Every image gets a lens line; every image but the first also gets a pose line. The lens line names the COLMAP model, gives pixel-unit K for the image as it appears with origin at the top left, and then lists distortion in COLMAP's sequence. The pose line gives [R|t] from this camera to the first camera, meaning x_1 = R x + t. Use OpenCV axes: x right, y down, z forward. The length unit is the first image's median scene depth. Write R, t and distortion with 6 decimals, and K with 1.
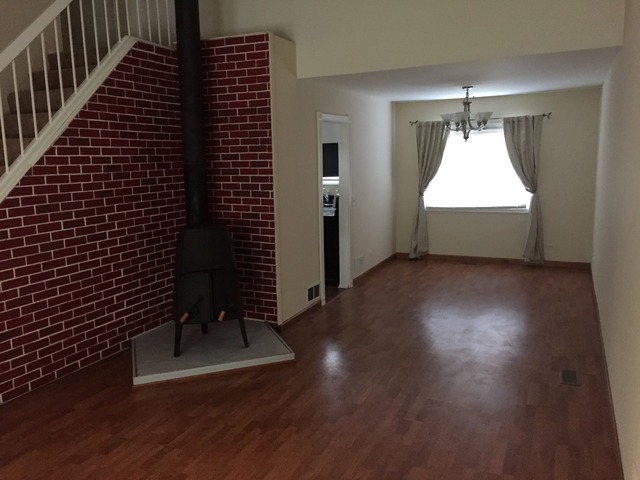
lens RADIAL K [[548.6, 0, 320.0], [0, 548.6, 240.0], [0, 0, 1]] dist [0.102447, -0.127677]
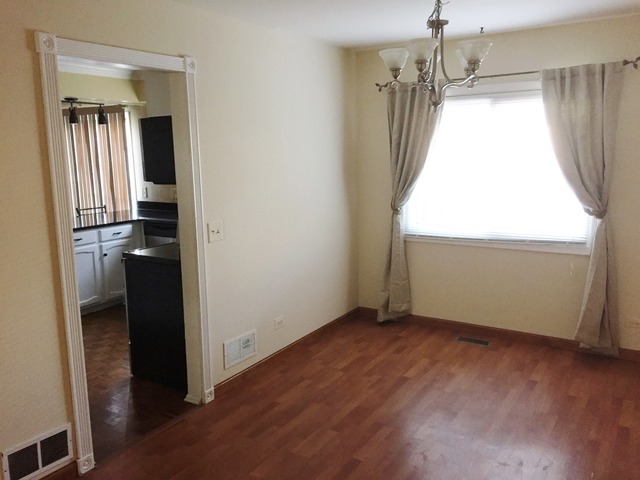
lens RADIAL K [[536.9, 0, 320.0], [0, 536.9, 240.0], [0, 0, 1]] dist [-0.000074, -0.001907]
pose [[0.987173, 0.025137, -0.157663, 0.352061], [-0.022221, 0.999548, 0.020231, -0.114770], [0.158100, -0.016468, 0.987286, 0.800181]]
